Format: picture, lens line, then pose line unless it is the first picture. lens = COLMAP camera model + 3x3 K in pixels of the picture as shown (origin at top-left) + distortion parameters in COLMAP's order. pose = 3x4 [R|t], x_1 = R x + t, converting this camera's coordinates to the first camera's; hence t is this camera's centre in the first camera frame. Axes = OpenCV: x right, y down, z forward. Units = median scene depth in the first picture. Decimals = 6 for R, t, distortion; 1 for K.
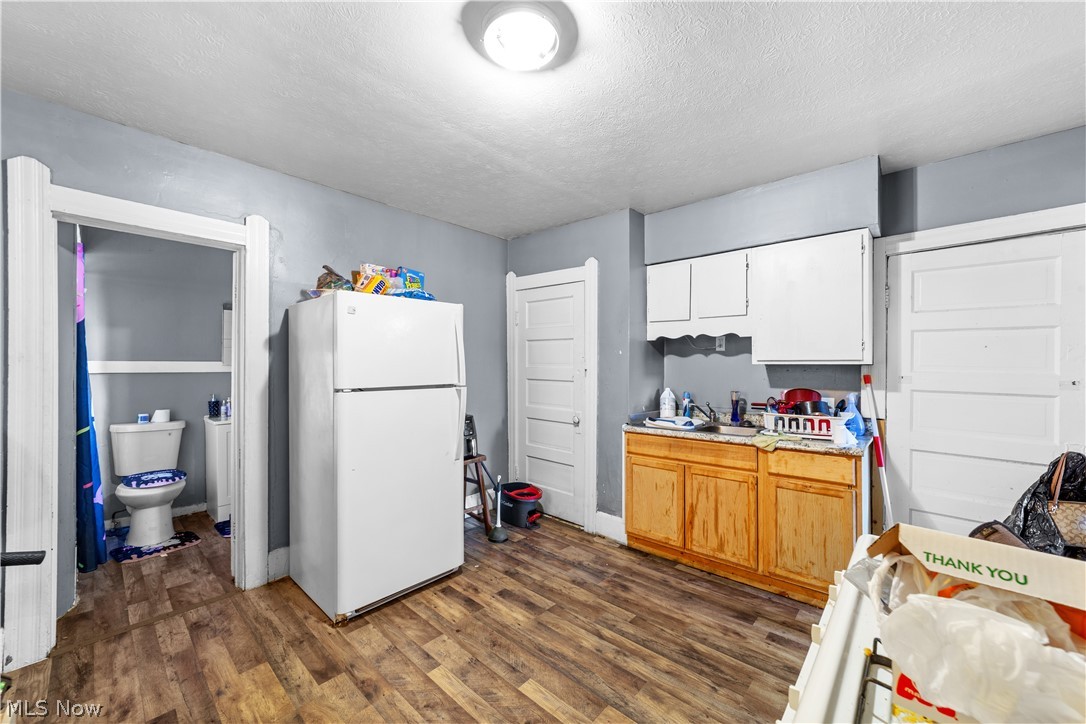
lens RADIAL K [[422.0, 0, 535.1], [0, 422.0, 362.4], [0, 0, 1]] dist [-0.002124, 0.000344]
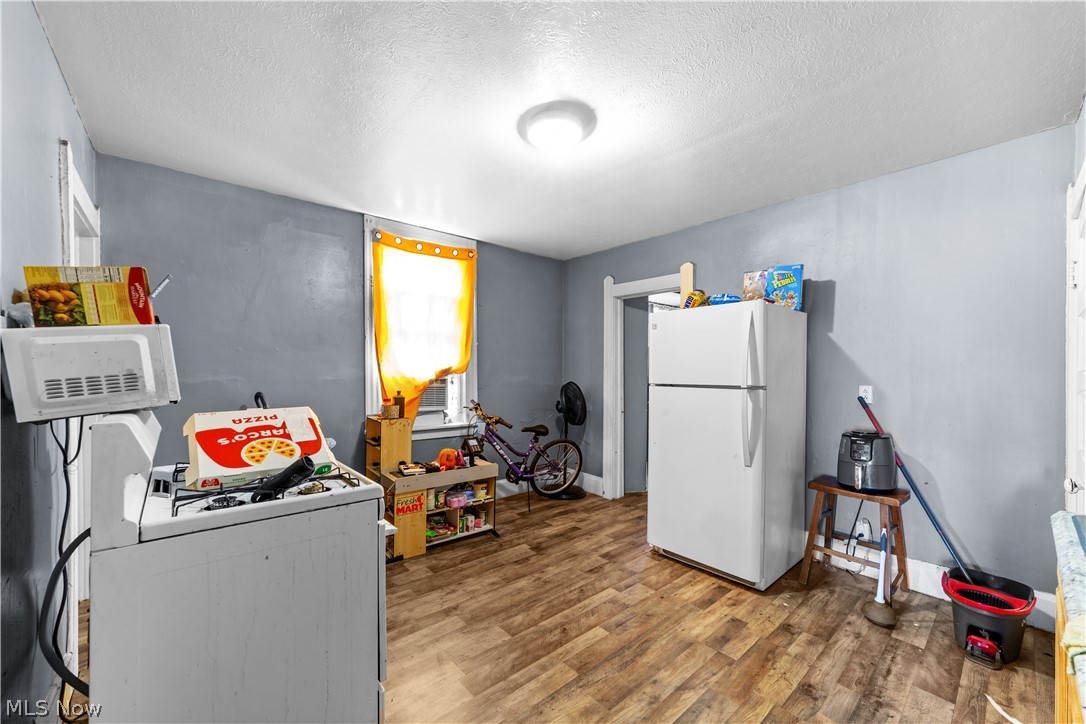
lens RADIAL K [[422.0, 0, 542.9], [0, 422.0, 377.3], [0, 0, 1]] dist [-0.002124, 0.000344]
pose [[-0.109116, 0.012127, -0.993955, 1.011836], [-0.001372, 0.999923, 0.012351, 0.025479], [0.994028, 0.002711, -0.109091, 0.823261]]
